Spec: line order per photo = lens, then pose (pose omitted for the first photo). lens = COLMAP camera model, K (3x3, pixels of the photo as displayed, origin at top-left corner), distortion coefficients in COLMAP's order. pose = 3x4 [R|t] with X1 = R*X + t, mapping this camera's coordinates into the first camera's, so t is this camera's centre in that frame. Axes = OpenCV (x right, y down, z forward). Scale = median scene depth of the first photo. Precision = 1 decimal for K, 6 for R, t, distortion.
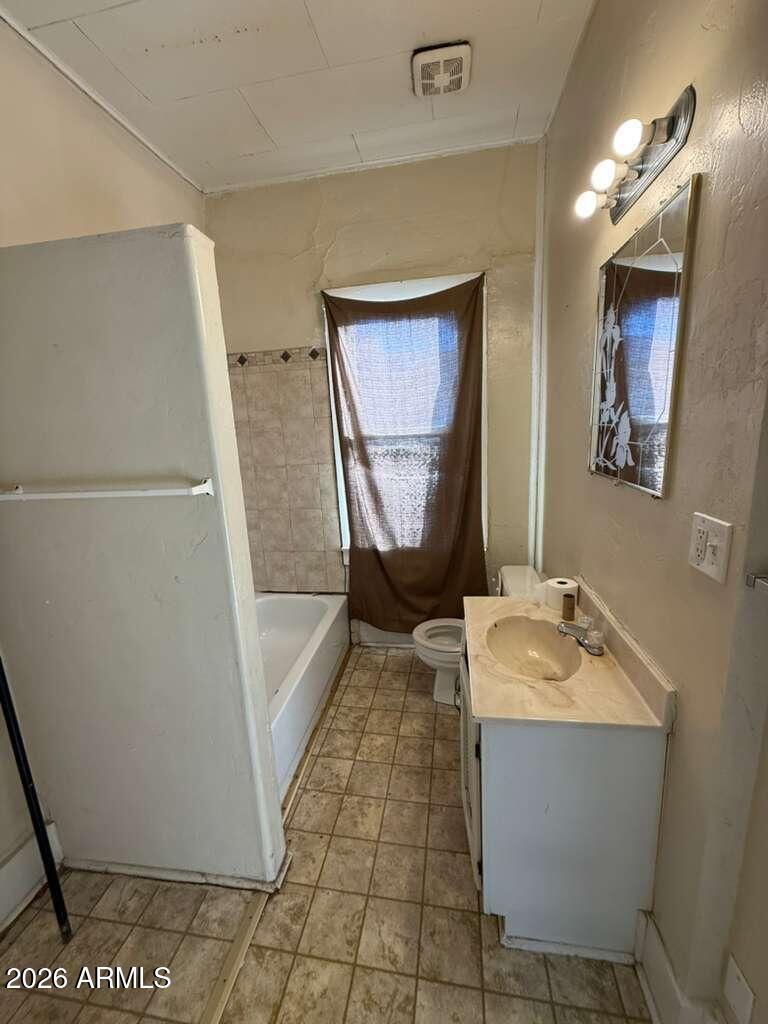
lens RADIAL K [[408.3, 0, 378.9], [0, 408.3, 511.4], [0, 0, 1]] dist [-0.000589, 0.000339]
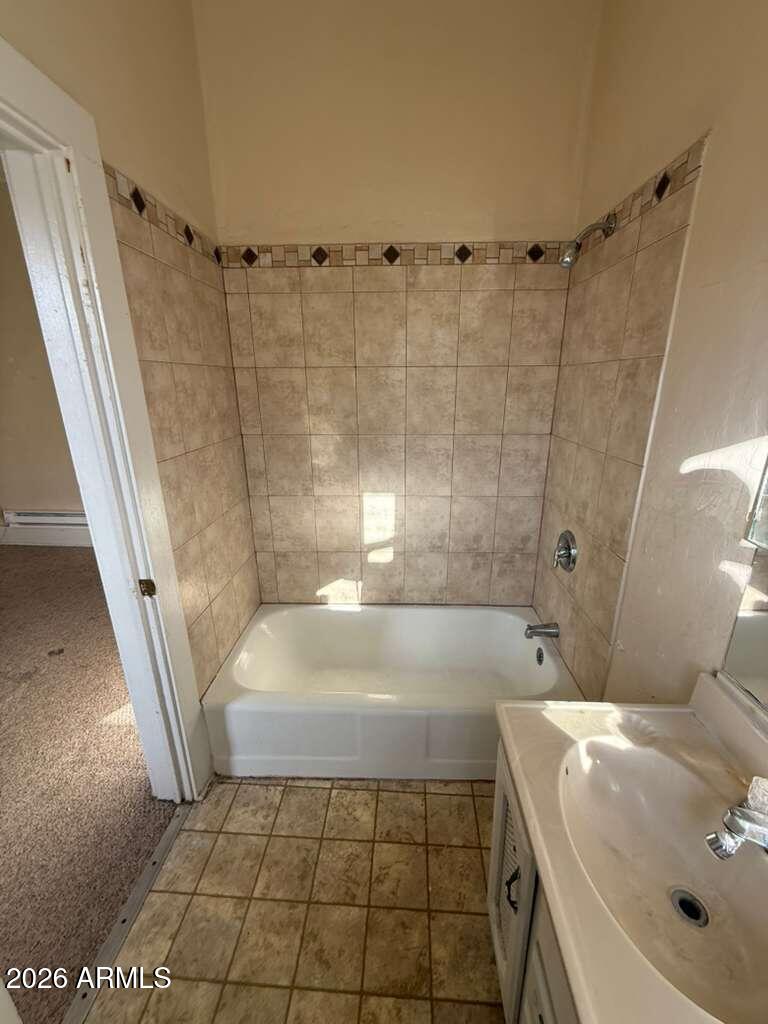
lens RADIAL K [[408.3, 0, 383.0], [0, 408.3, 495.3], [0, 0, 1]] dist [-0.000589, 0.000339]
pose [[0.121831, 0.309669, -0.943007, 0.465824], [-0.202947, 0.937784, 0.281734, -0.166498], [0.971581, 0.157057, 0.177097, 0.738349]]
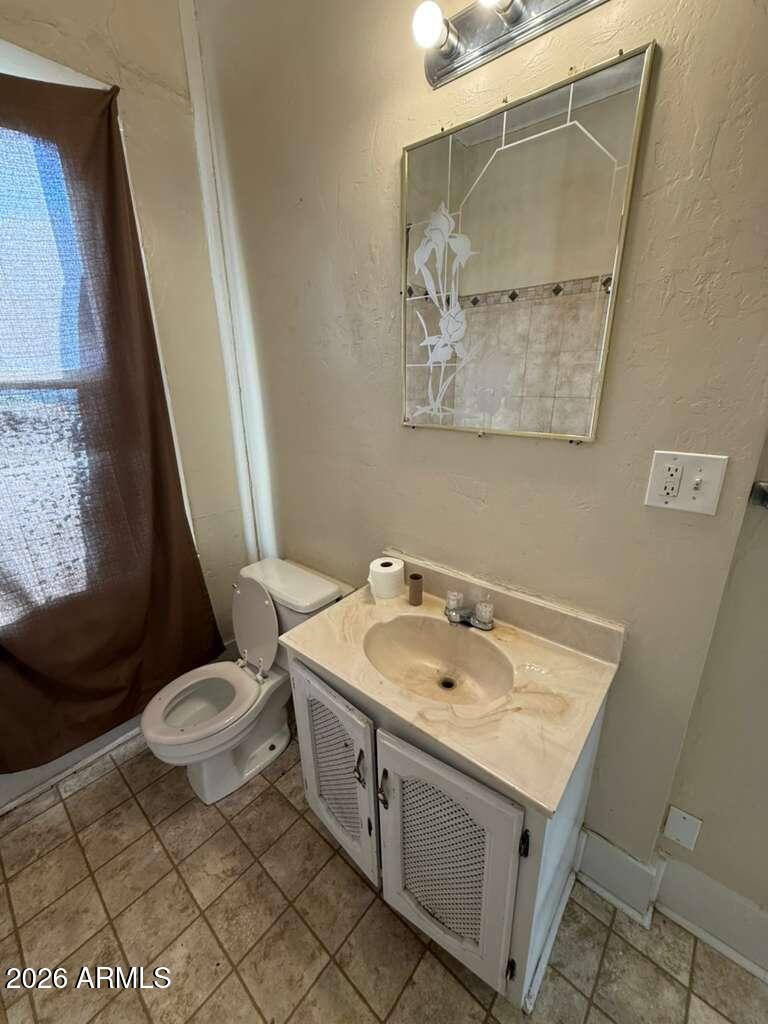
lens RADIAL K [[408.3, 0, 384.9], [0, 408.3, 510.3], [0, 0, 1]] dist [-0.000589, 0.000339]
pose [[0.507291, -0.233282, 0.829599, -0.153365], [0.167026, 0.971025, 0.170916, -0.052501], [-0.845434, 0.051861, 0.531557, 0.409789]]
